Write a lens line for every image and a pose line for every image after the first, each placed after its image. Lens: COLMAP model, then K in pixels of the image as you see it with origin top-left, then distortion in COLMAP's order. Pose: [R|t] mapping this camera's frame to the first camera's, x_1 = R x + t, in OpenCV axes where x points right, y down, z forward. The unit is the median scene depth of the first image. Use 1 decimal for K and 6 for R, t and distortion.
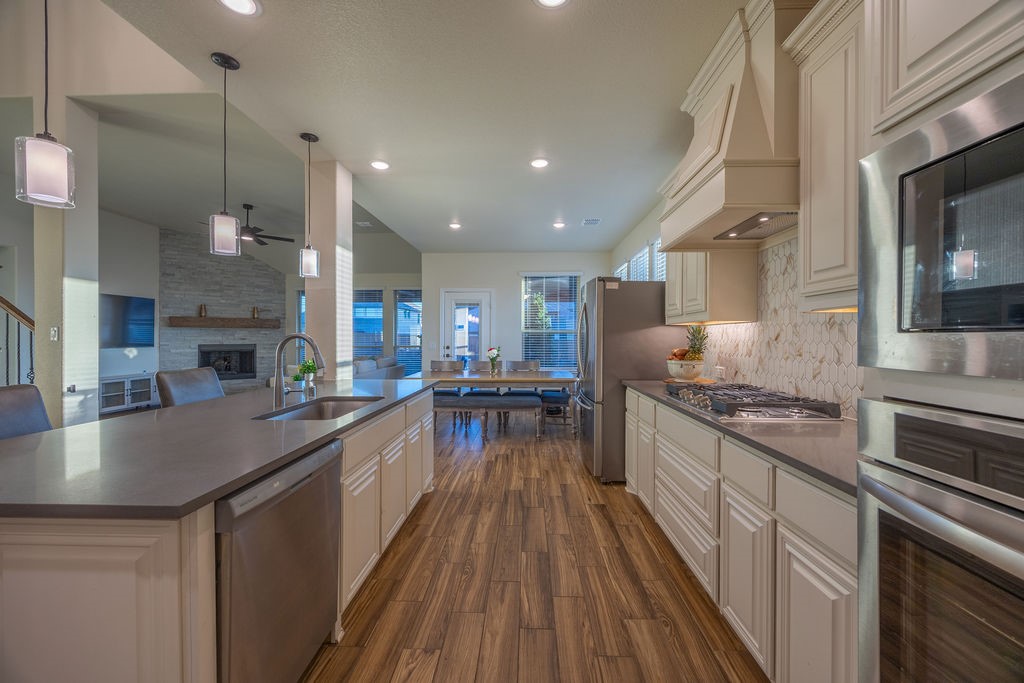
lens RADIAL K [[389.0, 0, 516.2], [0, 389.0, 340.3], [0, 0, 1]] dist [-0.002384, -0.000133]
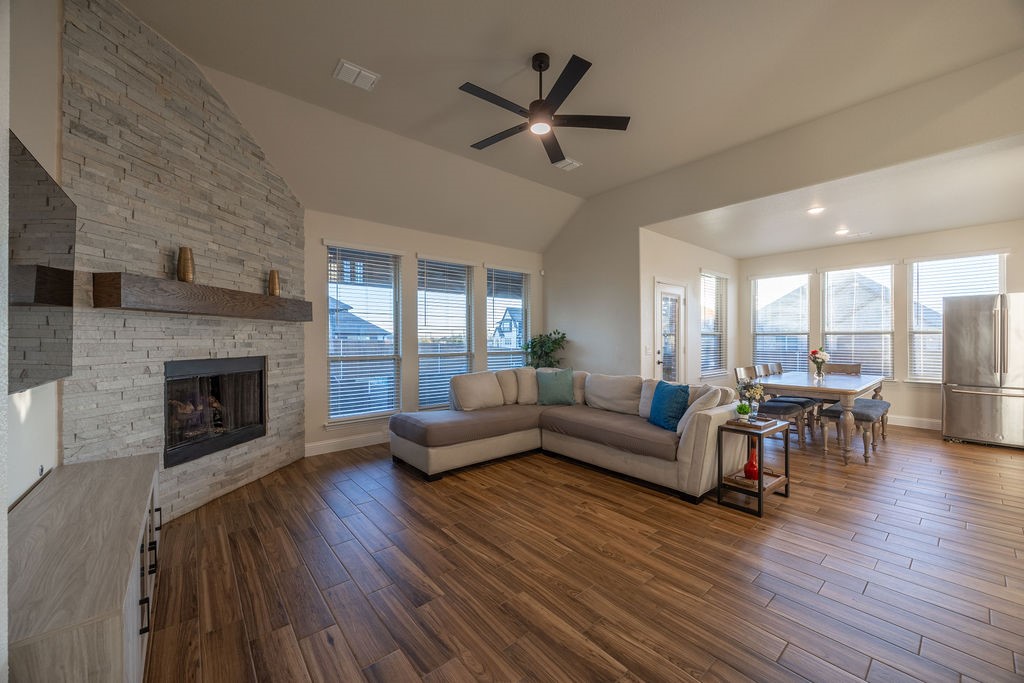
lens RADIAL K [[389.0, 0, 516.2], [0, 389.0, 340.3], [0, 0, 1]] dist [-0.002384, -0.000133]
pose [[0.744121, -0.003677, 0.668035, -0.852664], [0.007685, 0.999966, -0.003056, -0.004961], [-0.668001, 0.007408, 0.744124, 0.558178]]
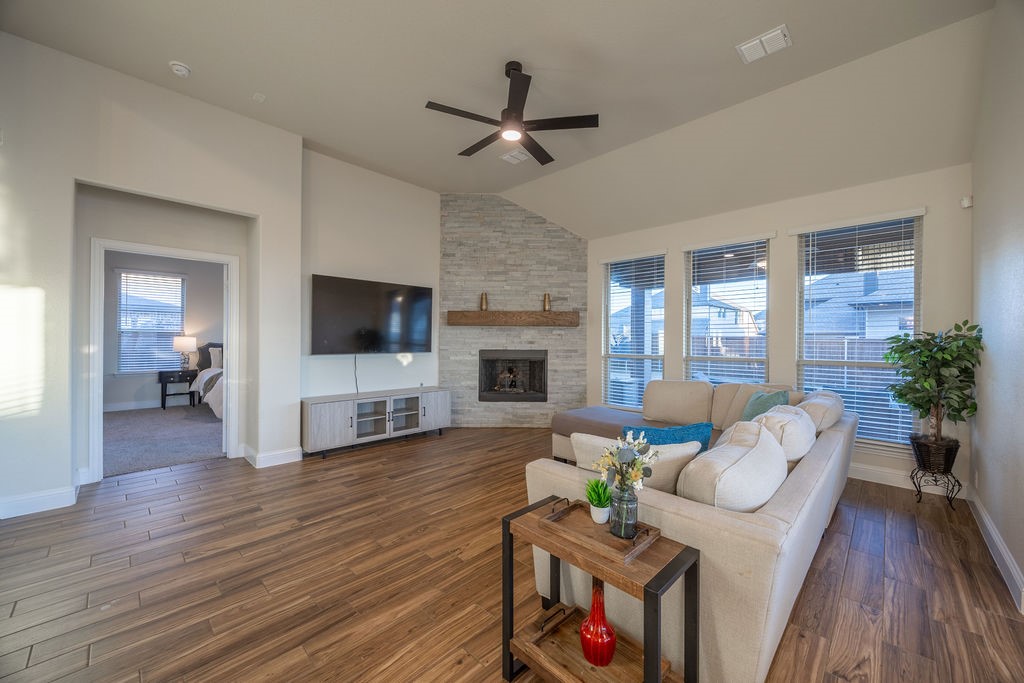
lens RADIAL K [[389.0, 0, 516.2], [0, 389.0, 340.3], [0, 0, 1]] dist [-0.002384, -0.000133]
pose [[0.742627, 0.004419, -0.669691, -0.301329], [-0.009885, 0.999942, -0.004363, -0.004150], [0.669632, 0.009860, 0.742627, 0.536198]]
